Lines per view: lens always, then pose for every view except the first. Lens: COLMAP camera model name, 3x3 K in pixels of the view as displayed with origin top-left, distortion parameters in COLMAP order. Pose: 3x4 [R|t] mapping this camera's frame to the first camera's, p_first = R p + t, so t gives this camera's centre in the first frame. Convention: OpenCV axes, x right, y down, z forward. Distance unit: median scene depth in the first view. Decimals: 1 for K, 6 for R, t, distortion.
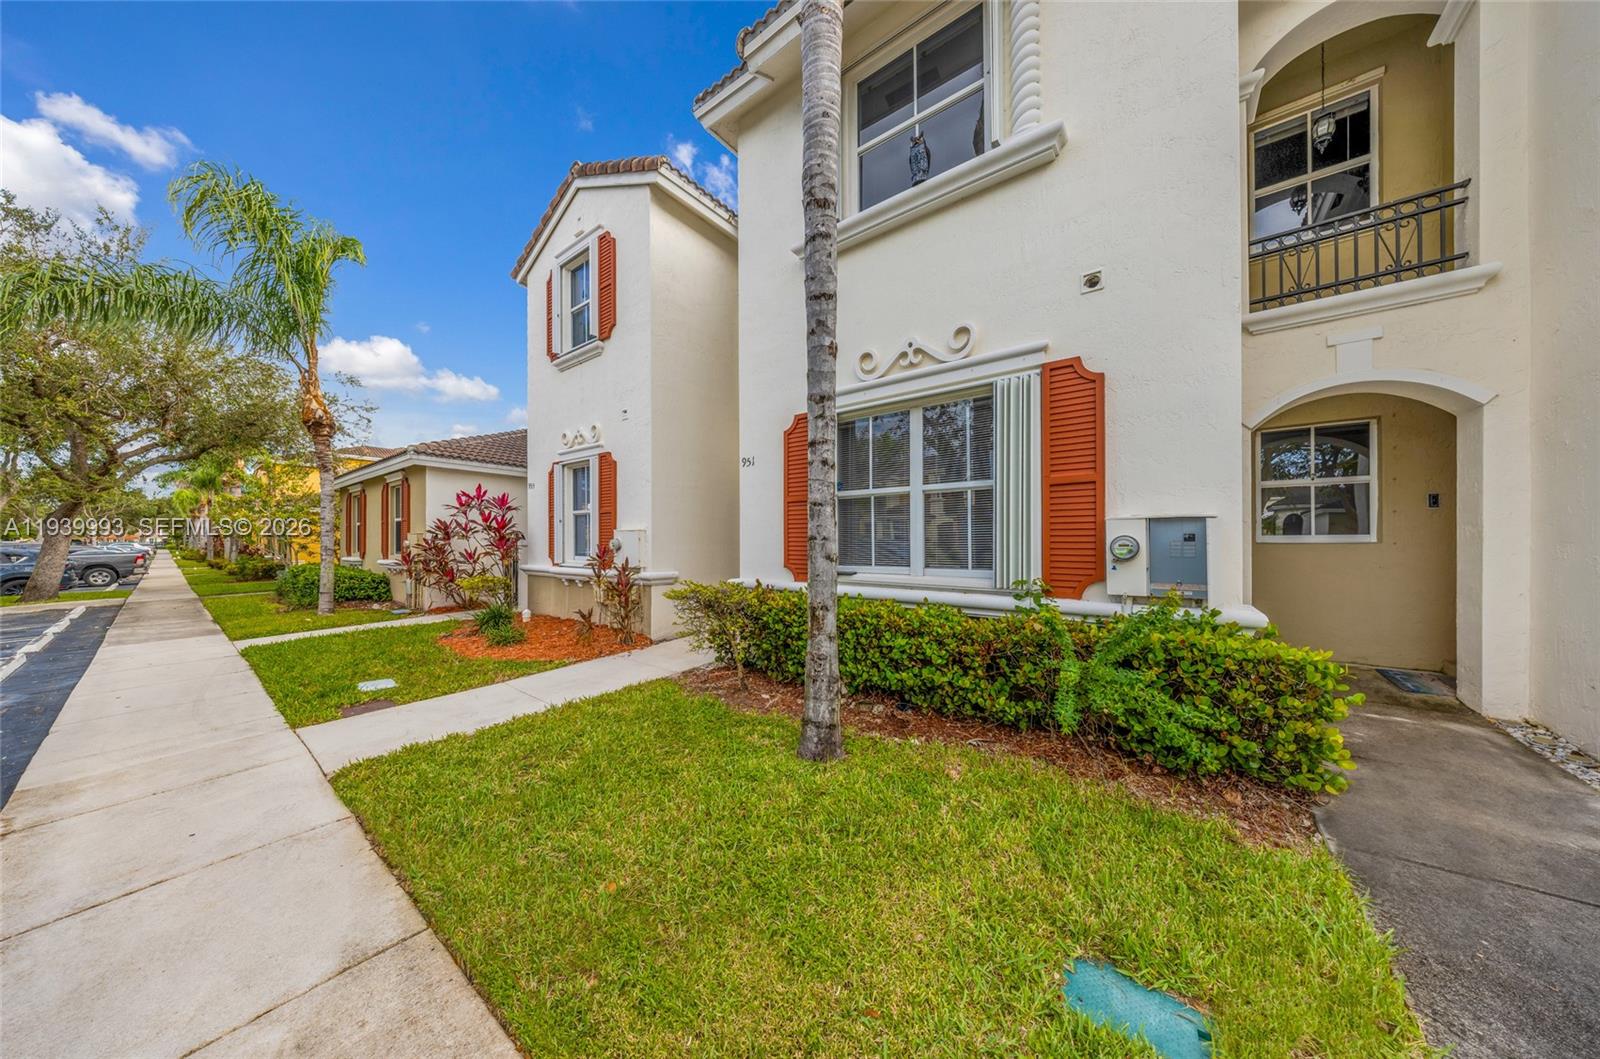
lens RADIAL K [[475.2, 0, 840.2], [0, 475.2, 532.7], [0, 0, 1]] dist [-0.000575, -0.000043]
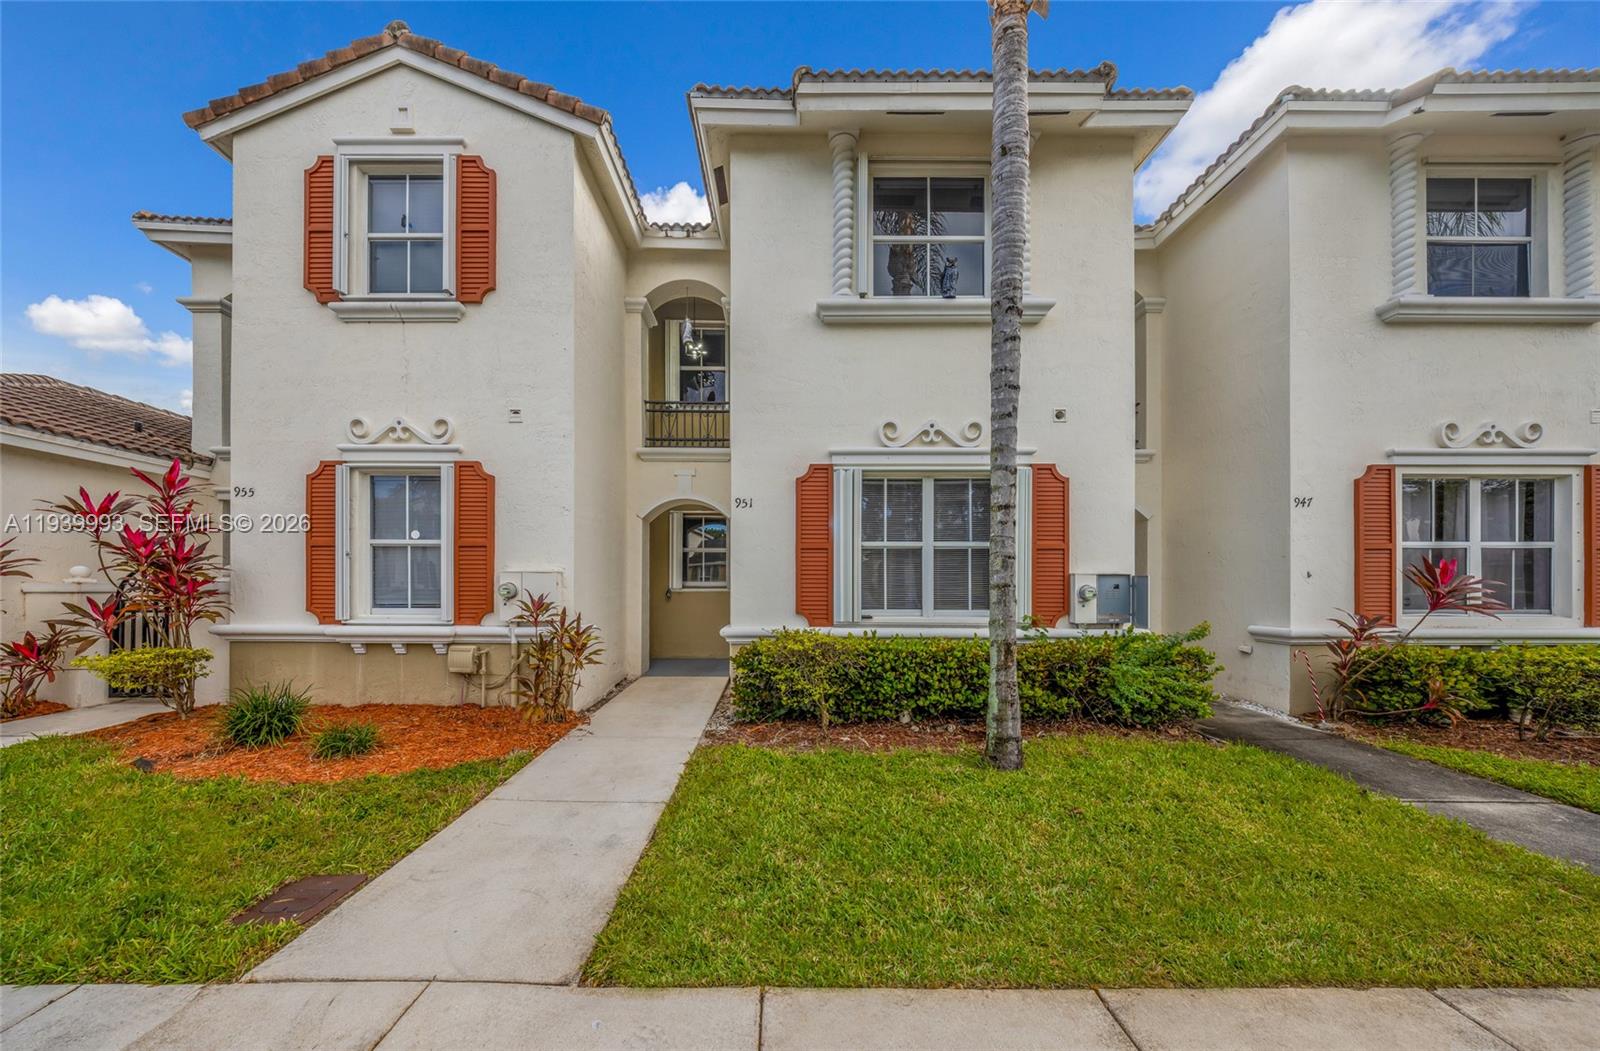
lens RADIAL K [[457.4, 0, 793.8], [0, 457.4, 575.5], [0, 0, 1]] dist [-0.000222, -0.000095]
pose [[0.816746, 0.014940, 0.576804, -0.790949], [-0.015983, 0.999867, -0.003266, -0.003947], [-0.576776, -0.006551, 0.816876, 0.244533]]
